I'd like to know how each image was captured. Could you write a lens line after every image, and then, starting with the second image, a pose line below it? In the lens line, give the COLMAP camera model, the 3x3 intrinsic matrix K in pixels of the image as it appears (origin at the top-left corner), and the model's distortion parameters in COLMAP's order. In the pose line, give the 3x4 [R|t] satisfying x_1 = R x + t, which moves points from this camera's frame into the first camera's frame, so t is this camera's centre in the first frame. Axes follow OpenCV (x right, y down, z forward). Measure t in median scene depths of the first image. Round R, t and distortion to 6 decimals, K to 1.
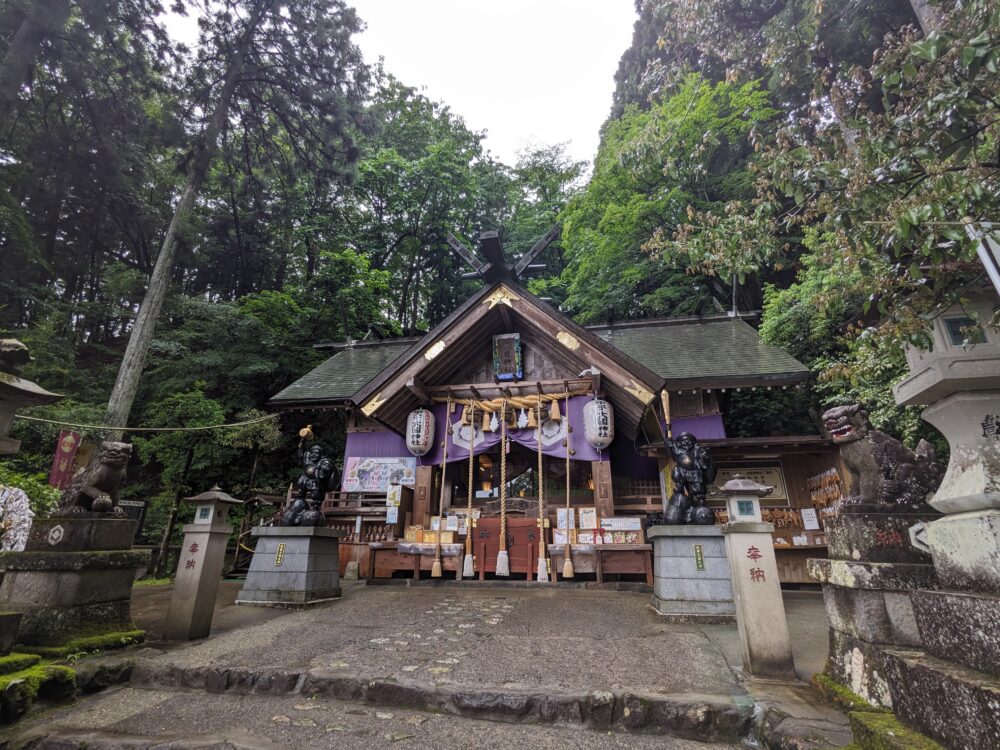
lens RADIAL K [[483.6, 0, 501.6], [0, 483.6, 372.4], [0, 0, 1]] dist [-0.002560, 0.002826]
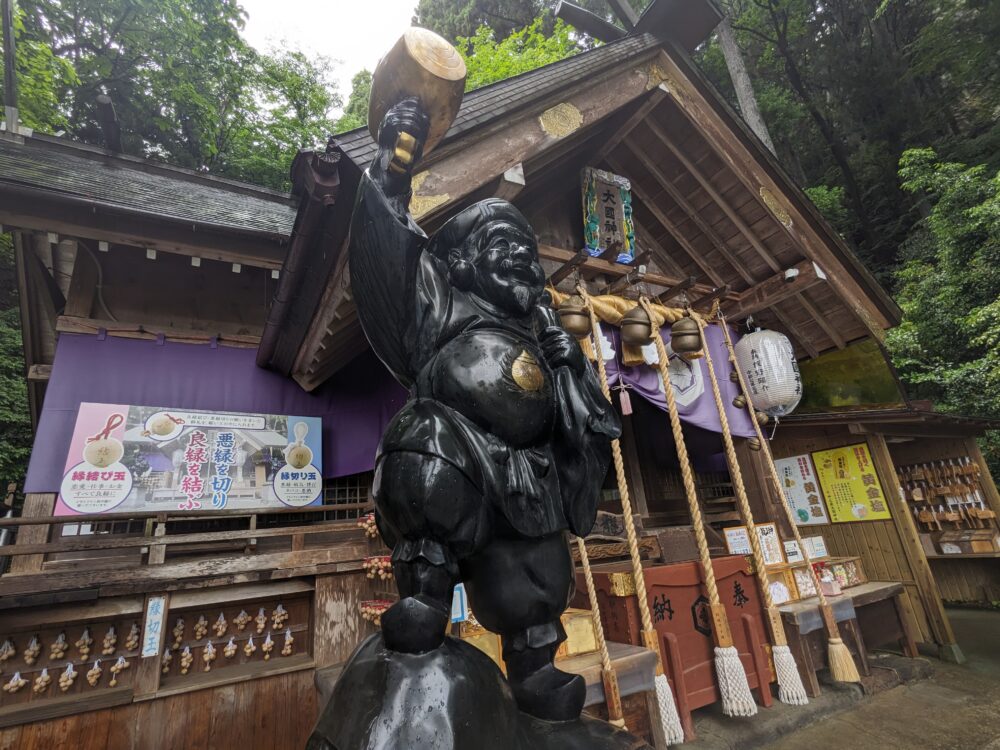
lens RADIAL K [[483.6, 0, 501.0], [0, 483.6, 377.0], [0, 0, 1]] dist [-0.002560, 0.002826]
pose [[0.770673, 0.126929, 0.624462, -0.349940], [-0.131163, 0.990575, -0.039472, 0.156349], [-0.623586, -0.051486, 0.780057, 0.677311]]
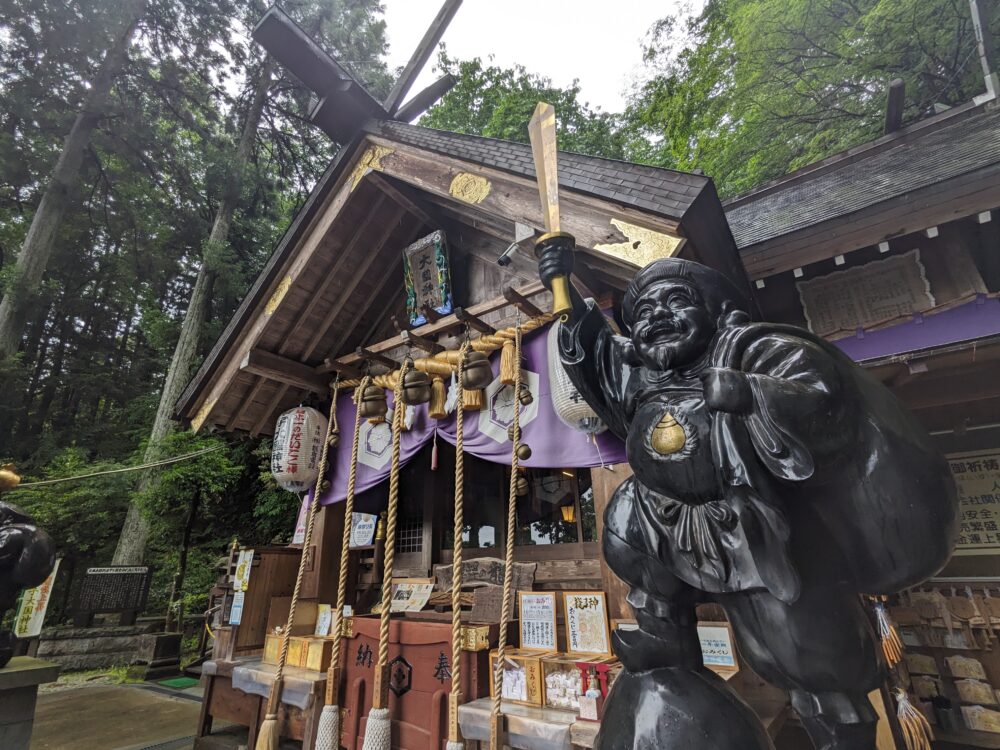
lens RADIAL K [[483.6, 0, 498.5], [0, 483.6, 374.4], [0, 0, 1]] dist [-0.002560, 0.002826]
pose [[0.907234, -0.181449, -0.379477, 0.255637], [0.173826, 0.983263, -0.054577, 0.105495], [0.383028, -0.016449, 0.923590, 0.547882]]
